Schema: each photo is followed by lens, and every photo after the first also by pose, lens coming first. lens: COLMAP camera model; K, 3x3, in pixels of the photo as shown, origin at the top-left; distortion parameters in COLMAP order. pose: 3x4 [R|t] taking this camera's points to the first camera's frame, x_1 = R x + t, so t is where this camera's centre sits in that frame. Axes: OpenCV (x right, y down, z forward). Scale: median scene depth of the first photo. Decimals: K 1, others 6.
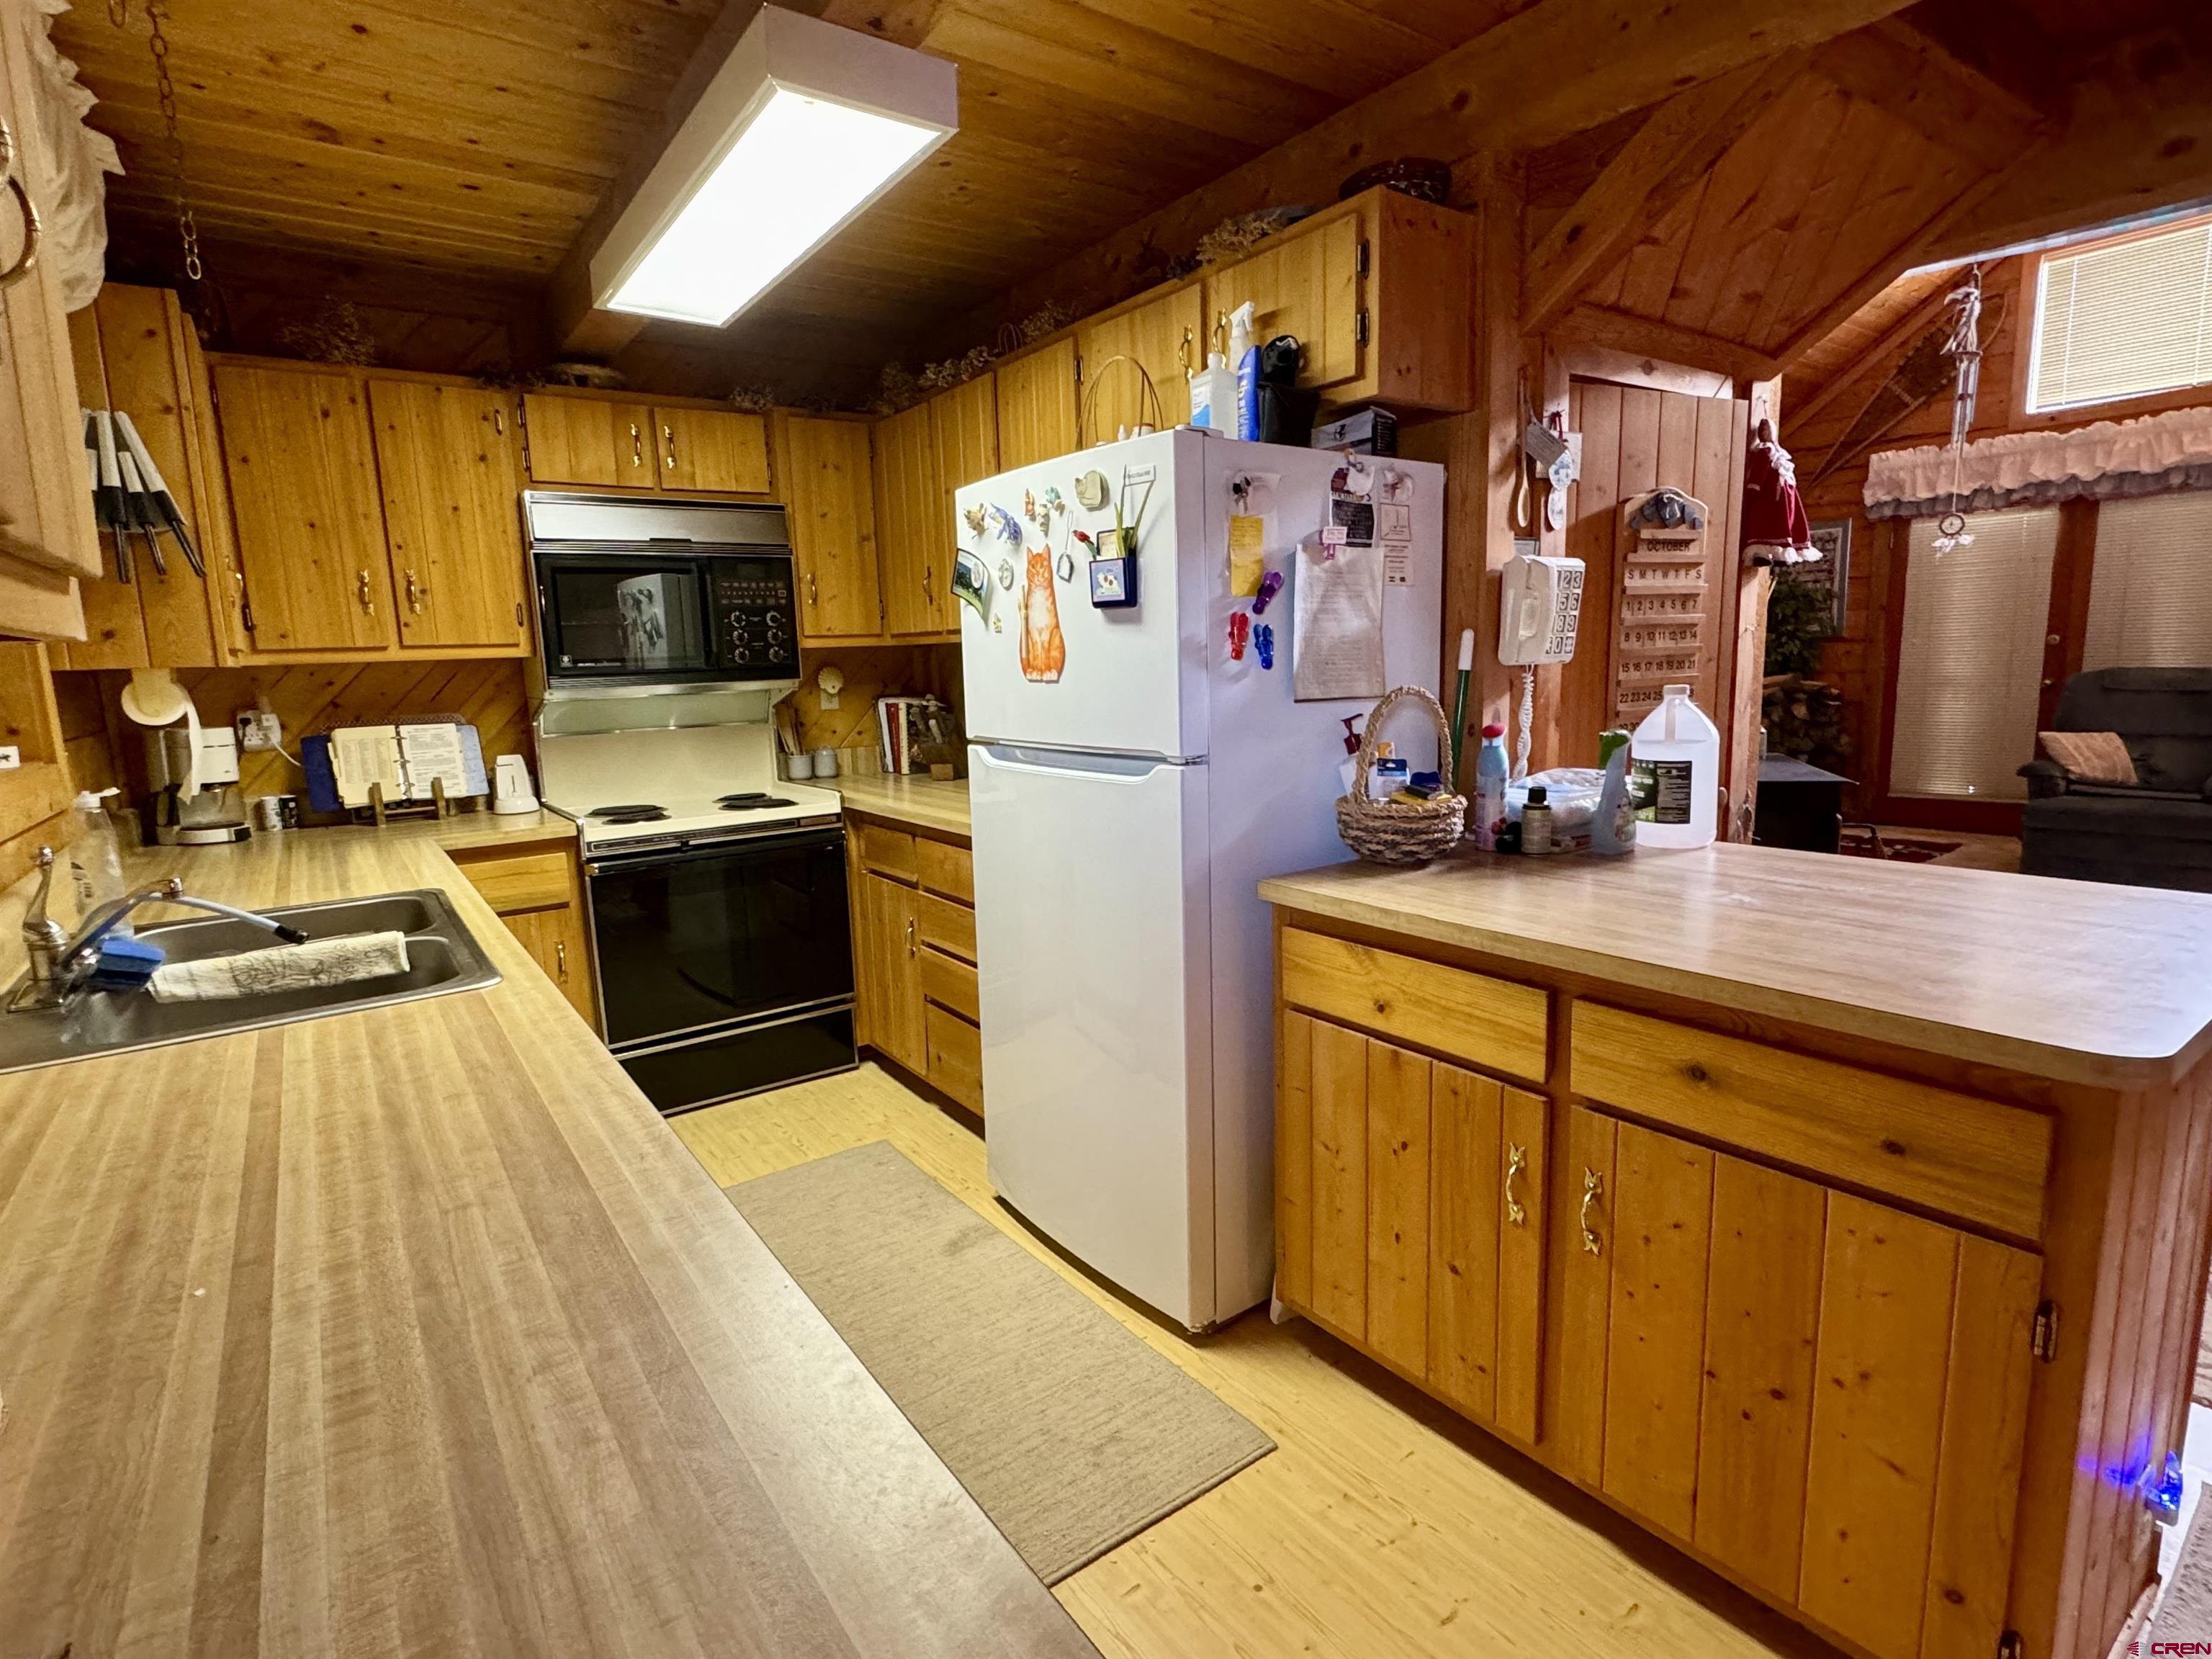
lens RADIAL K [[1113.1, 0, 1115.7], [0, 1113.1, 834.7], [0, 0, 1]] dist [-0.004035, 0.000965]
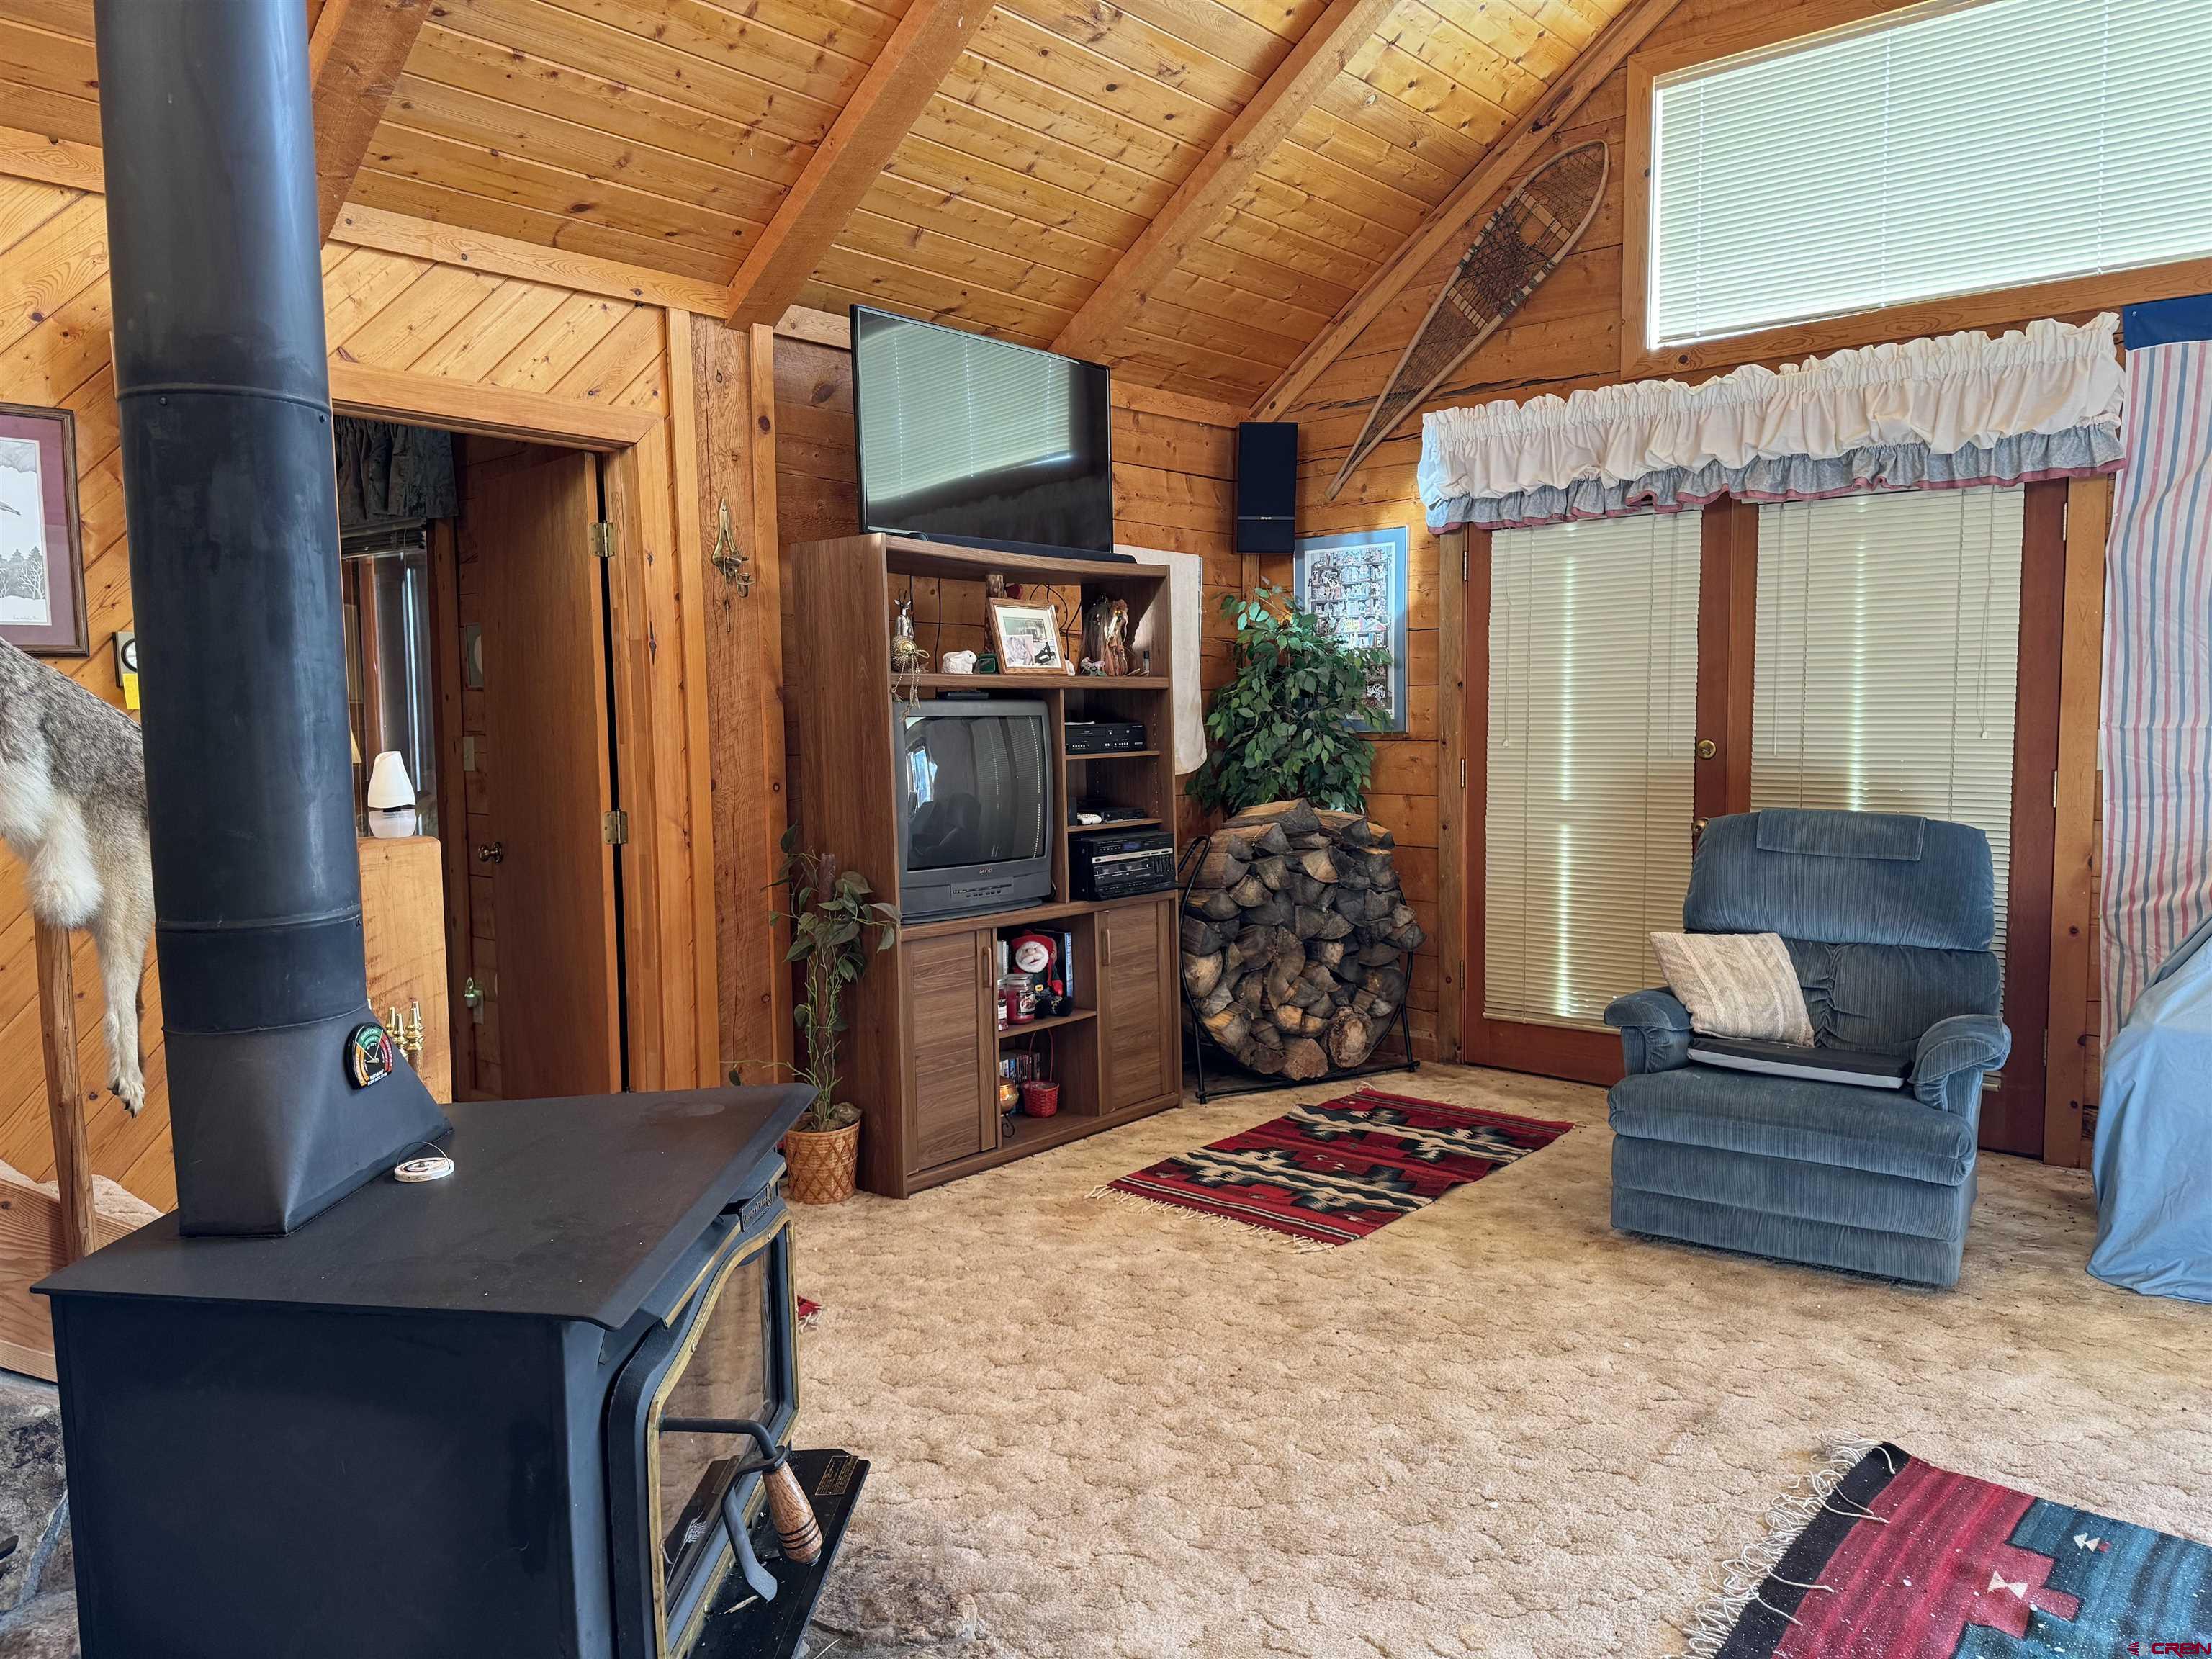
lens RADIAL K [[1554.6, 0, 1092.5], [0, 1554.6, 836.4], [0, 0, 1]] dist [0.046585, -0.060657]
pose [[0.974737, 0.005552, 0.223289, 0.364974], [0.012002, 0.996945, -0.077178, -0.074256], [-0.223035, 0.077908, 0.971692, 0.304483]]
